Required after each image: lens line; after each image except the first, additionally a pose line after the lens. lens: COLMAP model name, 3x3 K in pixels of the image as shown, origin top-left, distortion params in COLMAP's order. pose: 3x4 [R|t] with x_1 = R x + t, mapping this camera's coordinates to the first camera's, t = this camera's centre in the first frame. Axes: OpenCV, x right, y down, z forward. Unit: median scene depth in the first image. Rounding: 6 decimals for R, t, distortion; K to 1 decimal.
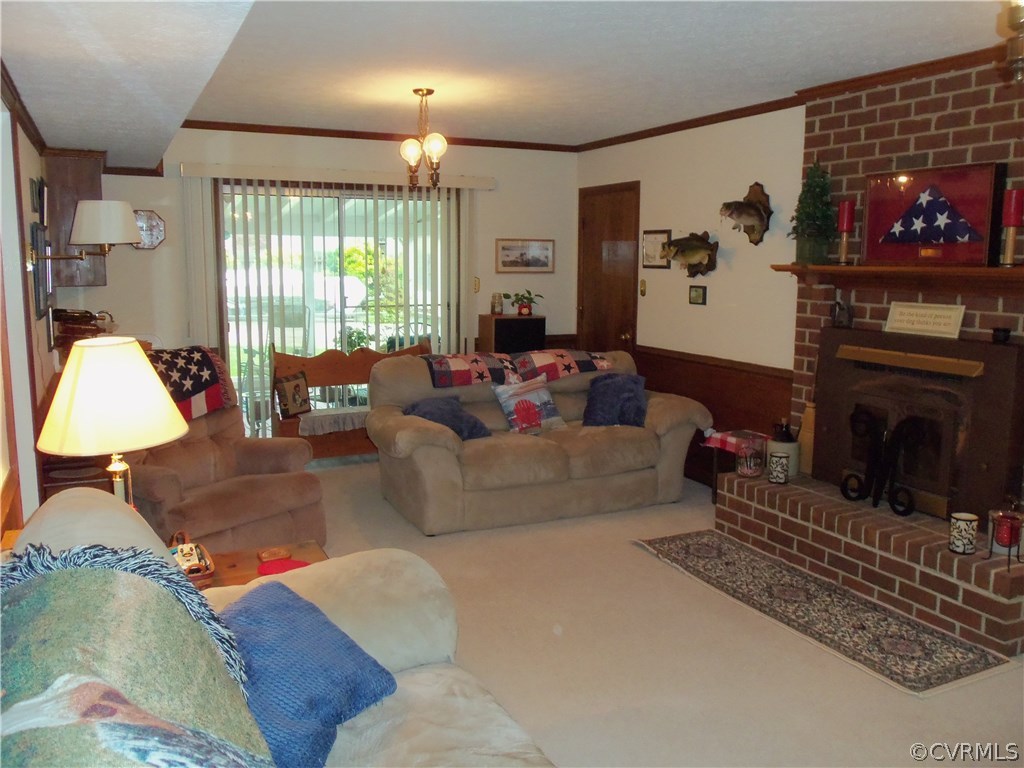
lens RADIAL K [[859.7, 0, 512.0], [0, 859.7, 384.0], [0, 0, 1]] dist [-0.027368, -0.003401]
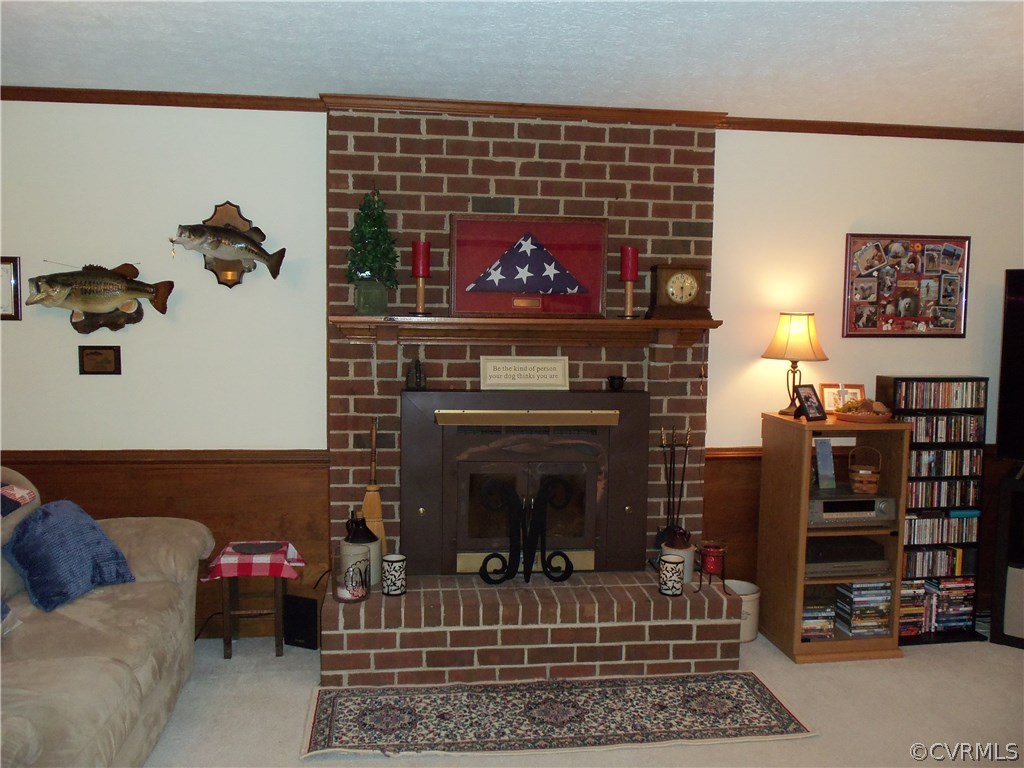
lens RADIAL K [[859.7, 0, 512.0], [0, 859.7, 384.0], [0, 0, 1]] dist [-0.027368, -0.003401]
pose [[0.313493, -0.081268, 0.946106, -0.414497], [0.123136, 0.991398, 0.044357, -0.104251], [-0.941573, 0.102594, 0.320804, 0.684926]]
